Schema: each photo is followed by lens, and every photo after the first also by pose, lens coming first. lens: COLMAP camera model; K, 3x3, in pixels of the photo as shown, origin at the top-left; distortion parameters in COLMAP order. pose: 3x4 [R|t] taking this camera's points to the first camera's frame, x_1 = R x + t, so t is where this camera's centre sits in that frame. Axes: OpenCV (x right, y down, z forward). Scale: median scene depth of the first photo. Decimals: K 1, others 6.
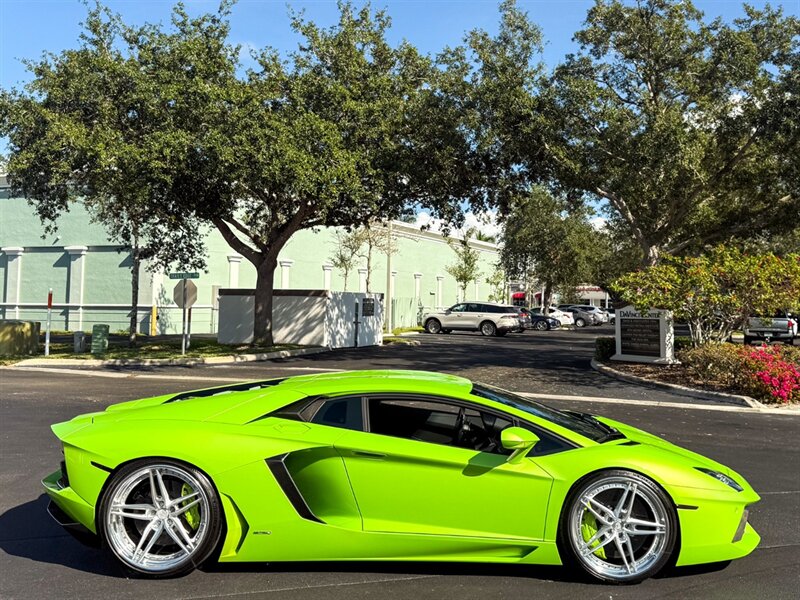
lens RADIAL K [[880.8, 0, 428.3], [0, 880.8, 254.4], [0, 0, 1]] dist [0.085792, 0.000000]
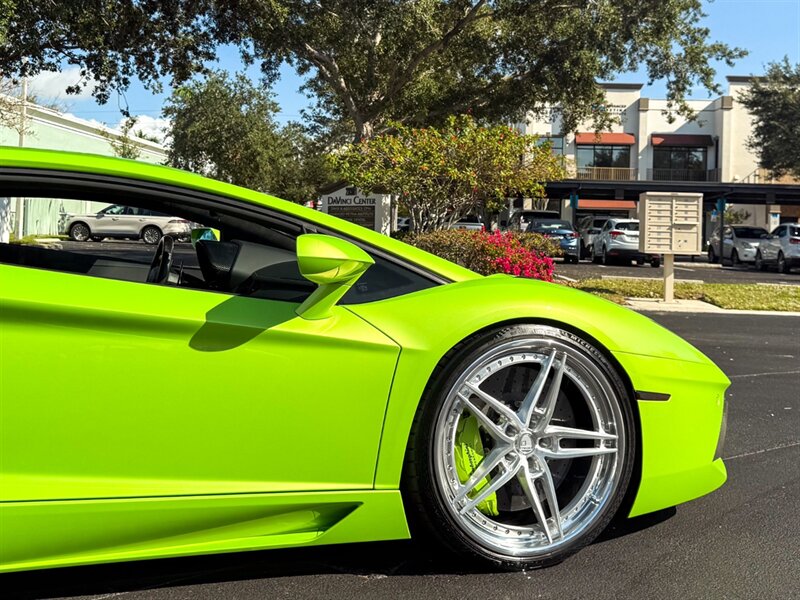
lens RADIAL K [[961.3, 0, 411.1], [0, 961.3, 195.6], [0, 0, 1]] dist [0.101402, 0.000000]
pose [[0.944119, 0.021852, 0.328879, -0.003572], [-0.030443, 0.999316, 0.020994, 0.040693], [-0.328195, -0.029833, 0.944139, 0.133165]]
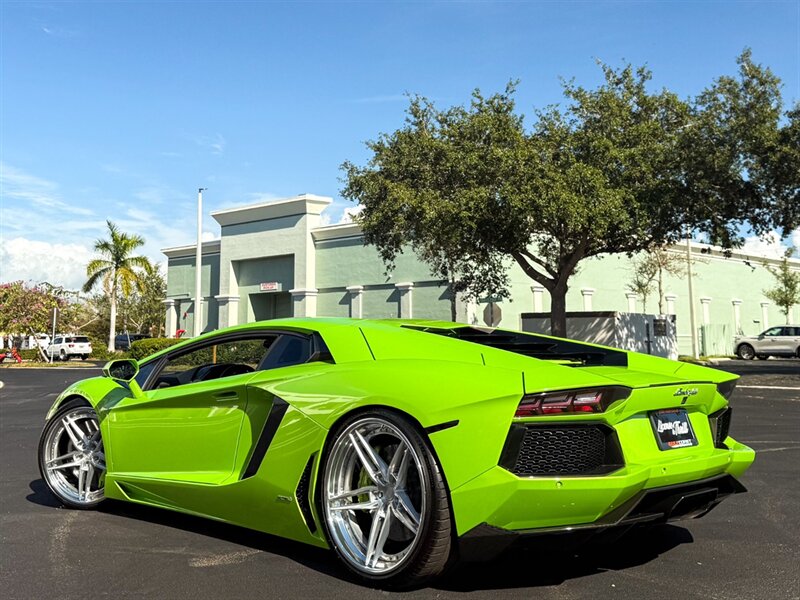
lens RADIAL K [[961.3, 0, 381.8], [0, 961.3, 209.1], [0, 0, 1]] dist [0.101402, 0.000000]
pose [[0.924770, -0.073862, -0.373290, 0.095247], [0.042106, 0.994819, -0.092532, 0.016240], [0.378191, 0.069853, 0.923088, -0.305379]]
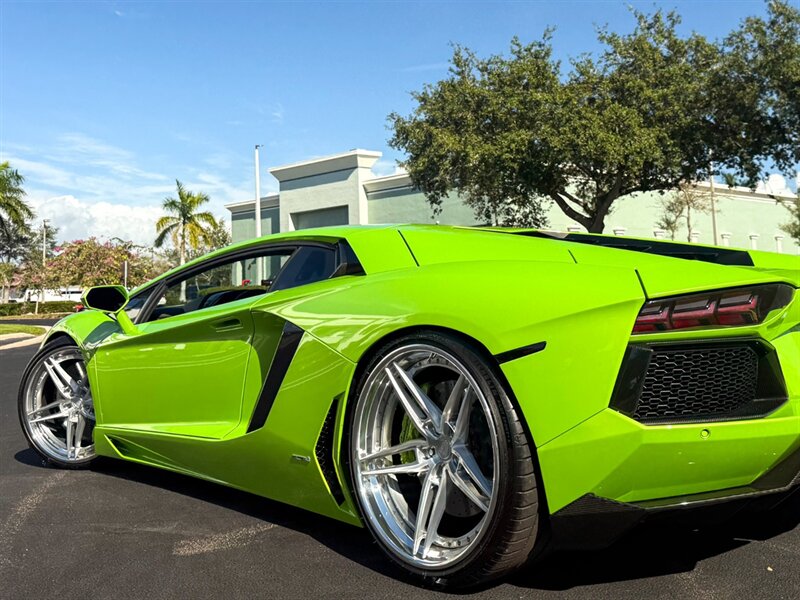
lens RADIAL K [[865.5, 0, 438.6], [0, 865.5, 200.8], [0, 0, 1]] dist [0.071595, 0.000000]
pose [[0.926440, -0.088705, -0.365841, 0.068299], [0.074355, 0.995814, -0.053162, 0.026160], [0.369025, 0.022049, 0.929158, -0.239337]]
